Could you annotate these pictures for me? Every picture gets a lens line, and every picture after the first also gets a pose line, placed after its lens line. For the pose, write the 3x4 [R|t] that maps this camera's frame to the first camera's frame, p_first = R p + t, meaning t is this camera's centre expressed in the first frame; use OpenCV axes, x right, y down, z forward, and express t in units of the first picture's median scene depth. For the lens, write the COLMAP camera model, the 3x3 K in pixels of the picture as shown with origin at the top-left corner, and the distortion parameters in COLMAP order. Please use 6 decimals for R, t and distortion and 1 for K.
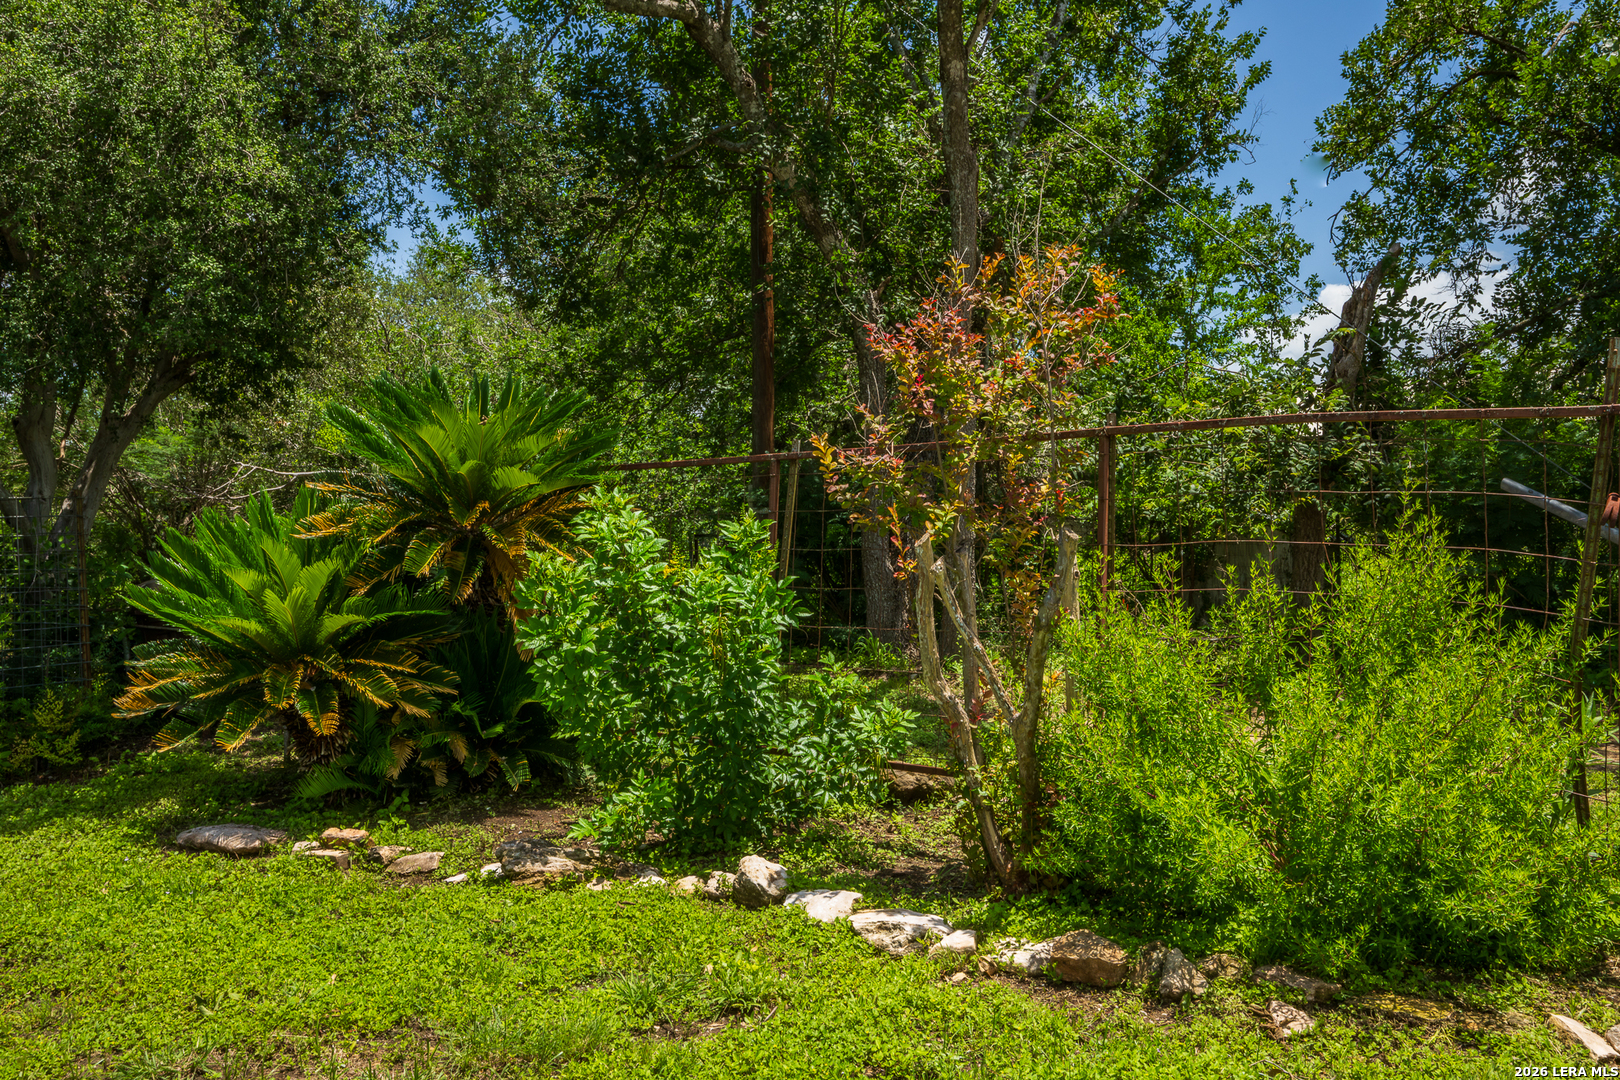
lens RADIAL K [[1364.8, 0, 808.8], [0, 1364.8, 536.8], [0, 0, 1]] dist [-0.006663, 0.000371]
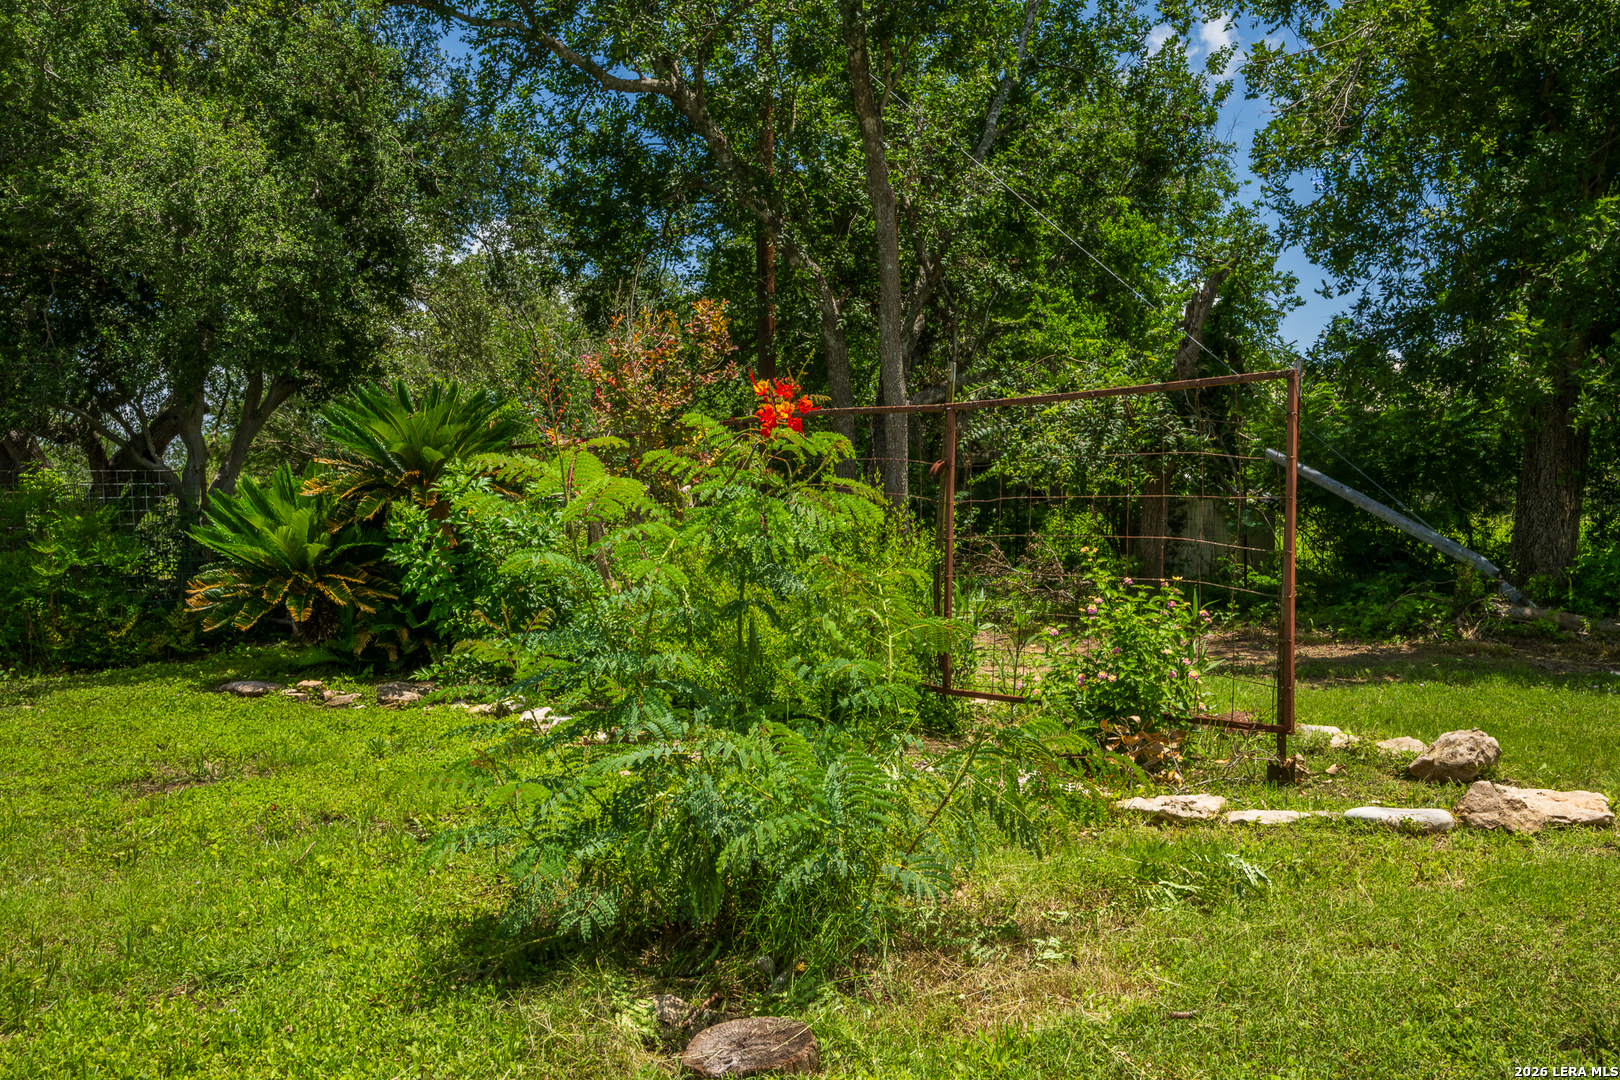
lens RADIAL K [[1296.7, 0, 811.4], [0, 1296.7, 540.8], [0, 0, 1]] dist [-0.009997, -0.002776]
pose [[0.989169, 0.002052, -0.146769, 0.412481], [0.001765, 0.999664, 0.025870, 0.015233], [0.146773, -0.025849, 0.988832, -0.351266]]
